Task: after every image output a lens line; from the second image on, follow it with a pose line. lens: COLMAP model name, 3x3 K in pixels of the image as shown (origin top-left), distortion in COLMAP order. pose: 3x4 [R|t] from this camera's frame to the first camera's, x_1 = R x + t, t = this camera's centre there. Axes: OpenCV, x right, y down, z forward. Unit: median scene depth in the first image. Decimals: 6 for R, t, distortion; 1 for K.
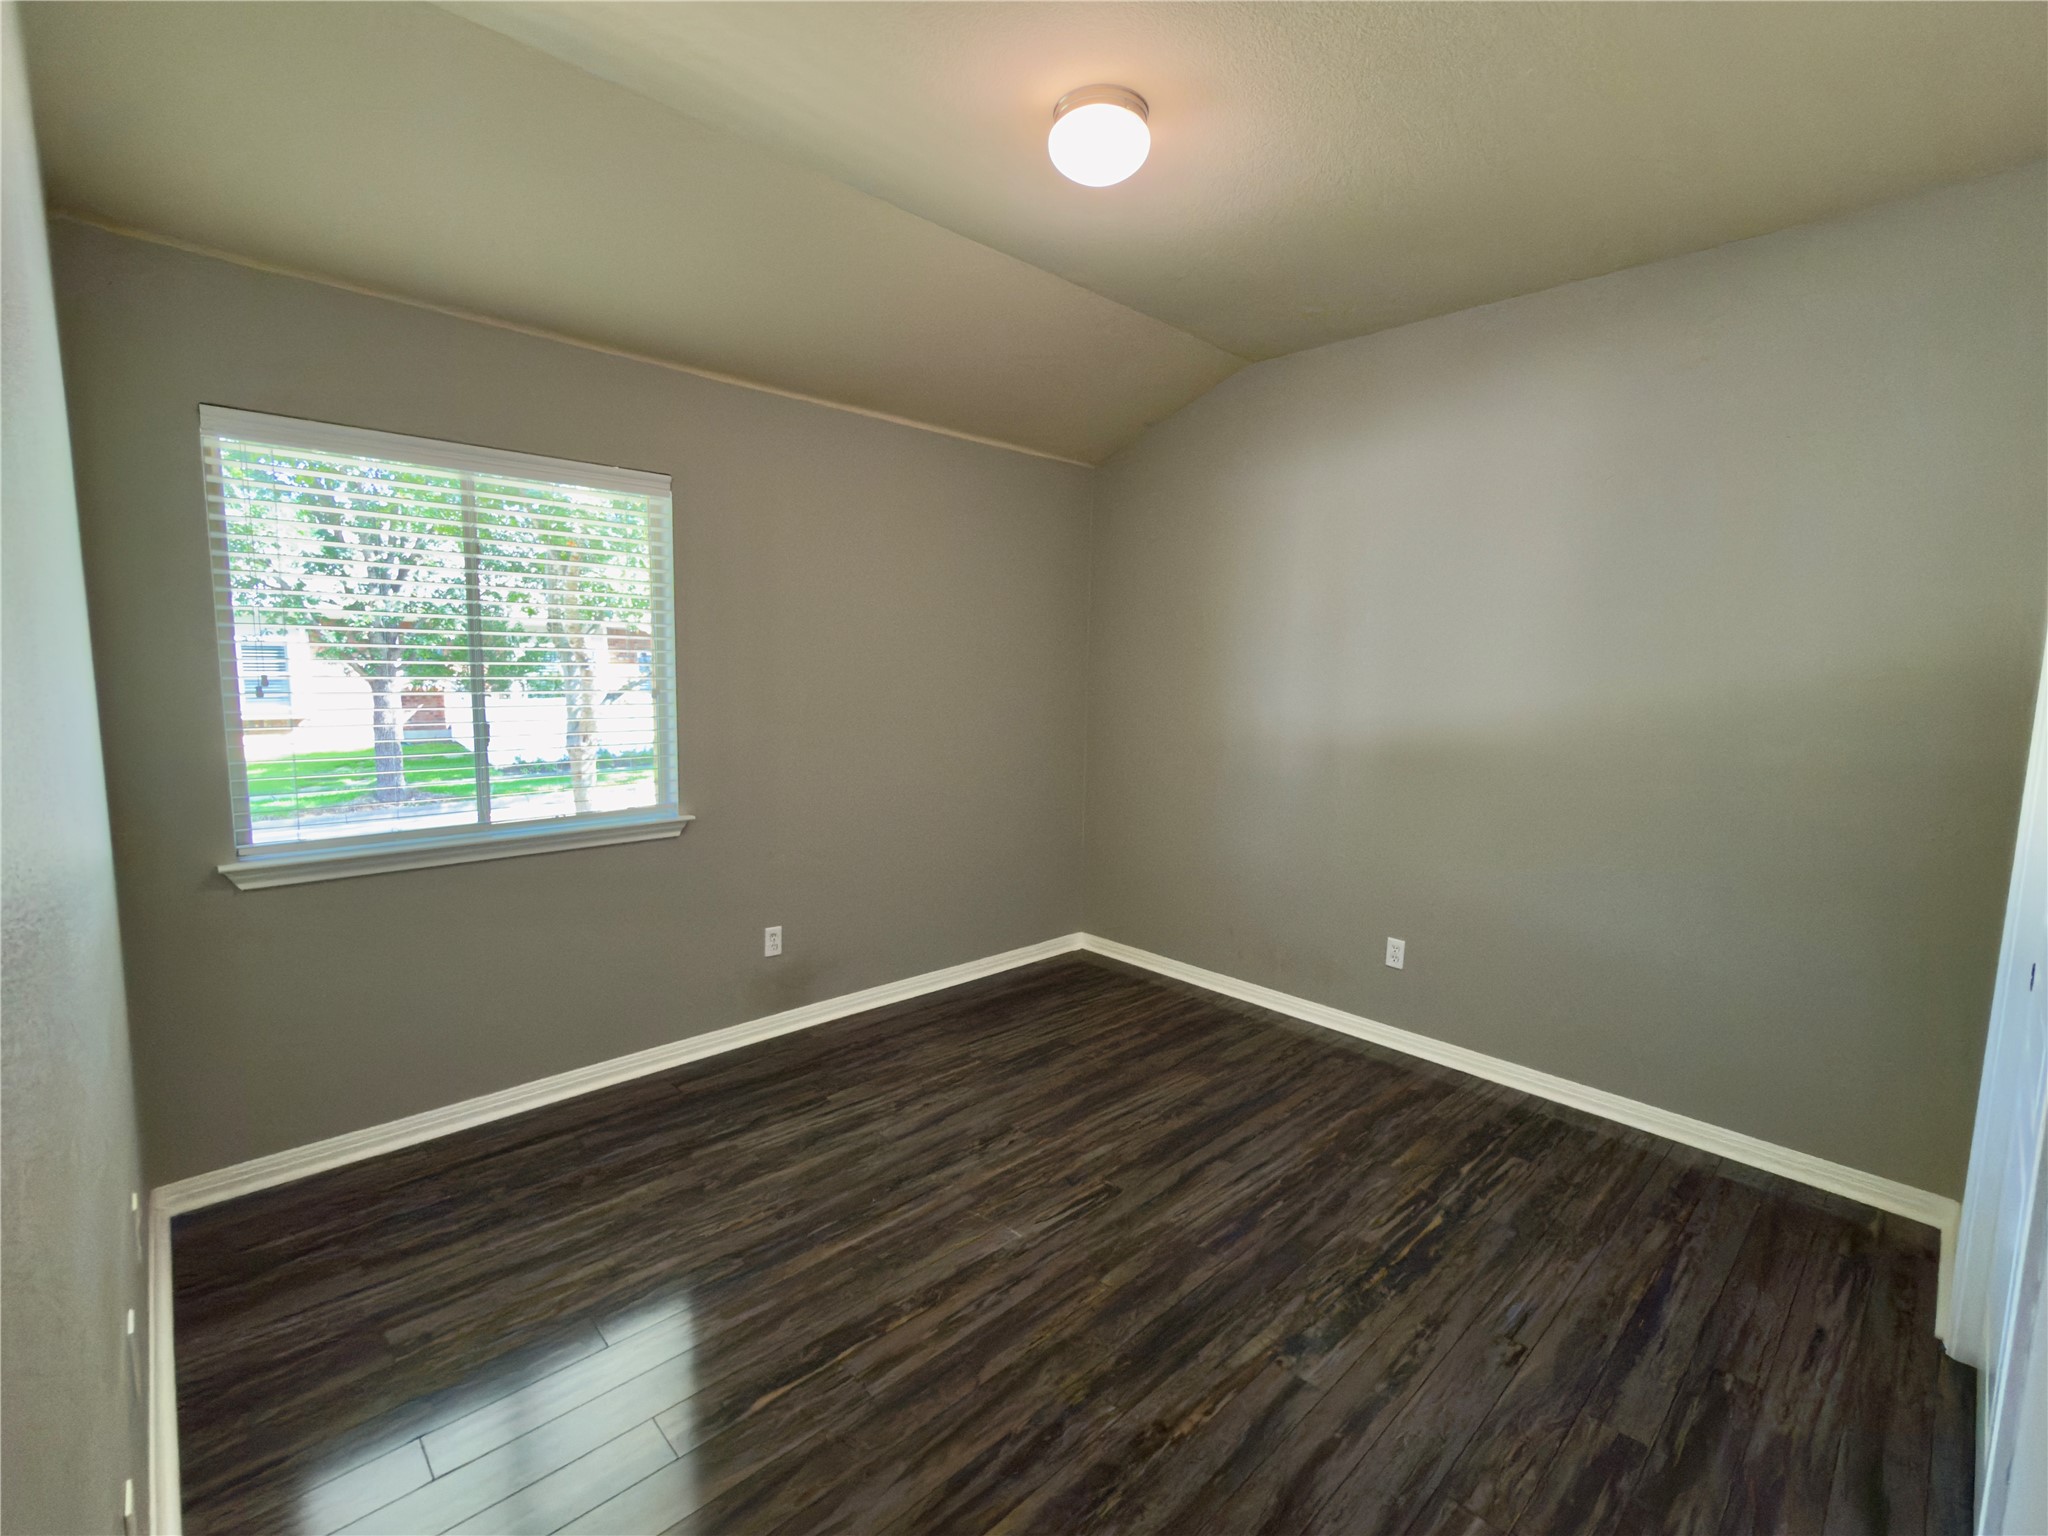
lens RADIAL K [[886.4, 0, 1022.5], [0, 886.4, 763.4], [0, 0, 1]] dist [0.004449, 0.000116]
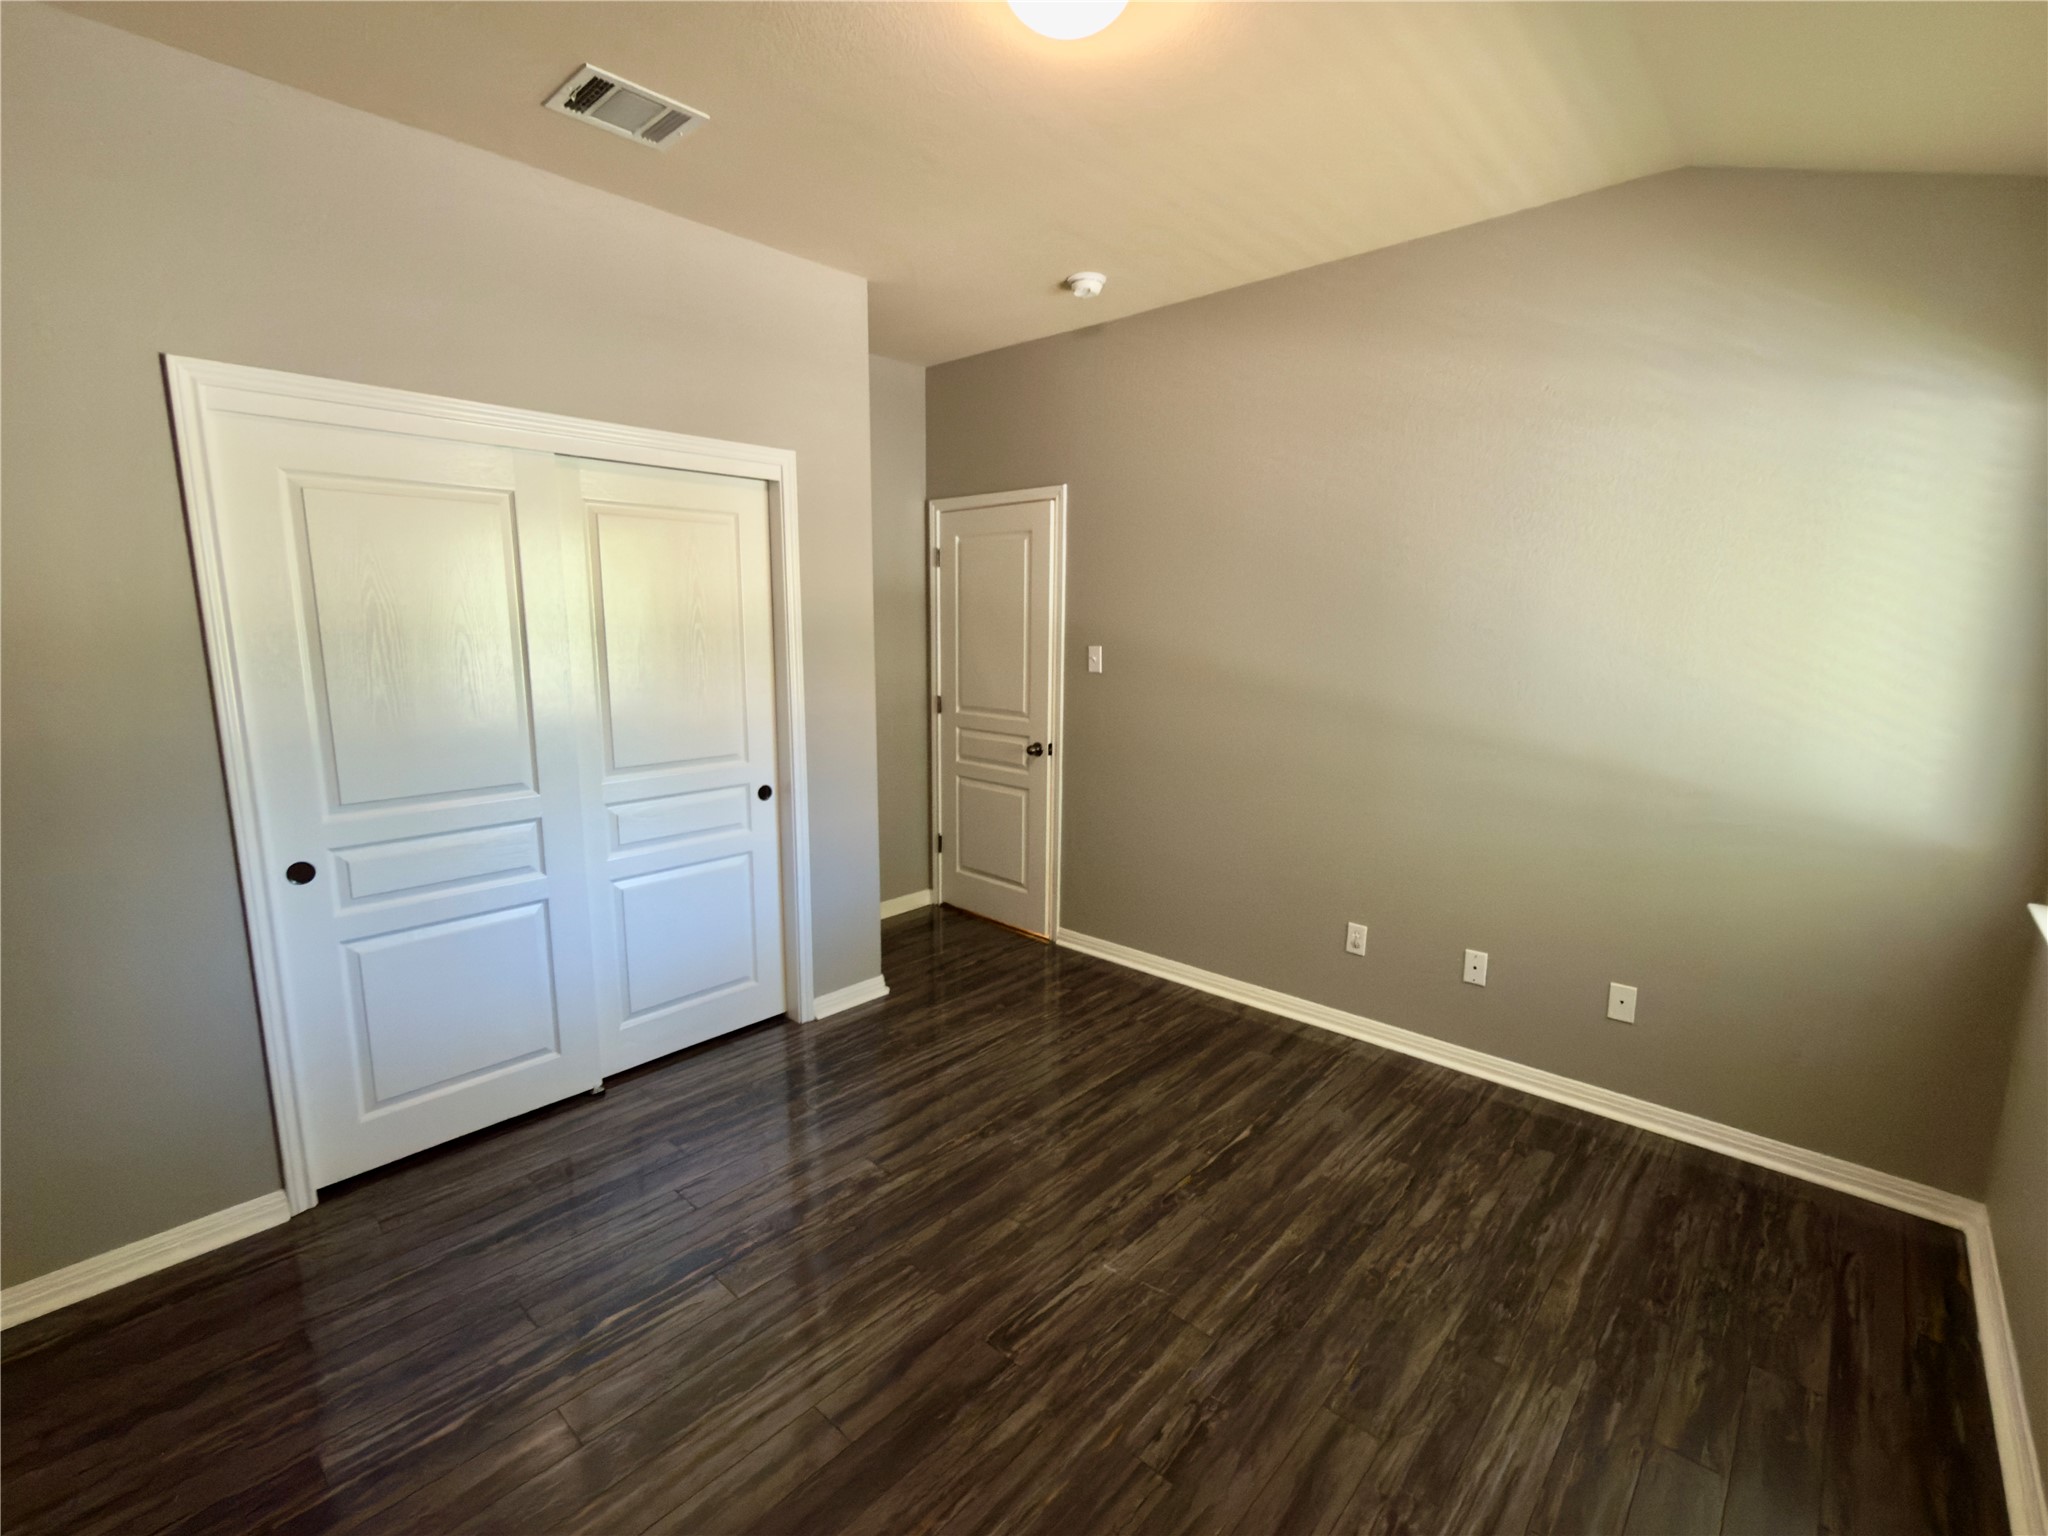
lens RADIAL K [[886.4, 0, 1022.8], [0, 886.4, 766.1], [0, 0, 1]] dist [0.004449, 0.000116]
pose [[-0.997079, -0.009241, -0.075812, 0.163809], [-0.030332, 0.958921, 0.282046, -0.236360], [0.070091, 0.283522, -0.956401, 1.790668]]
